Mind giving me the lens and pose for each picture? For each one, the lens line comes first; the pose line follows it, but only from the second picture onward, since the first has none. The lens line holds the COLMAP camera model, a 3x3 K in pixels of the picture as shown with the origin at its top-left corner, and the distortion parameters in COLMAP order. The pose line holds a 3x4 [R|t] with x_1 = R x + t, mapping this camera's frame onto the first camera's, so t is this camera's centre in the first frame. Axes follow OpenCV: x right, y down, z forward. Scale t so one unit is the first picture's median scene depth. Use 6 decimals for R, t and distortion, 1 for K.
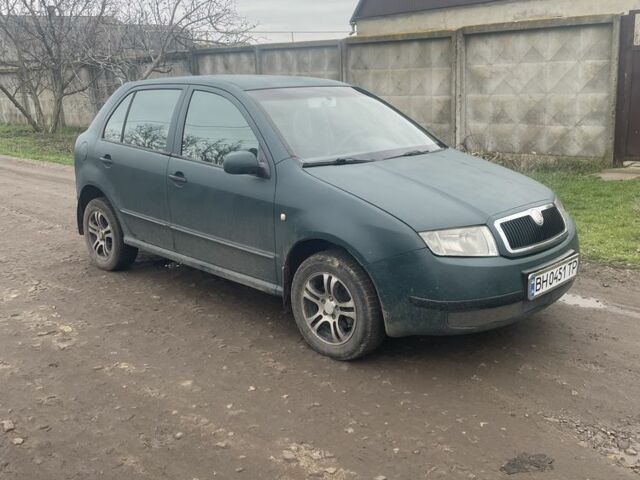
lens RADIAL K [[646.4, 0, 320.0], [0, 646.4, 240.0], [0, 0, 1]] dist [0.075061, -0.023443]
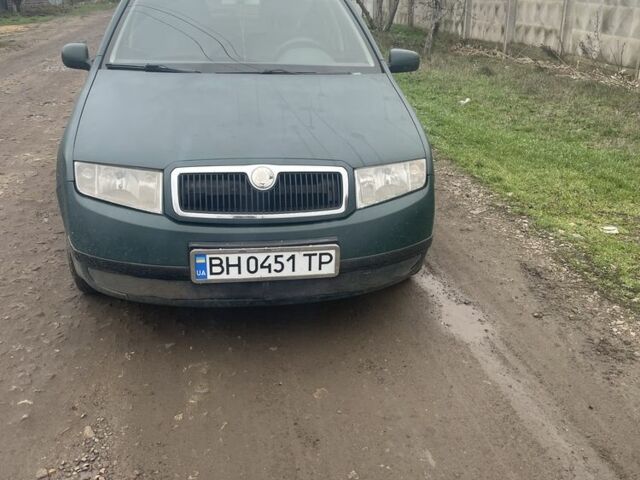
lens RADIAL K [[646.4, 0, 320.0], [0, 646.4, 240.0], [0, 0, 1]] dist [0.075061, -0.023443]
pose [[0.815024, 0.259198, -0.518221, 0.781407], [-0.187953, 0.964270, 0.186698, -0.116094], [0.548097, -0.054763, 0.834620, 0.443407]]
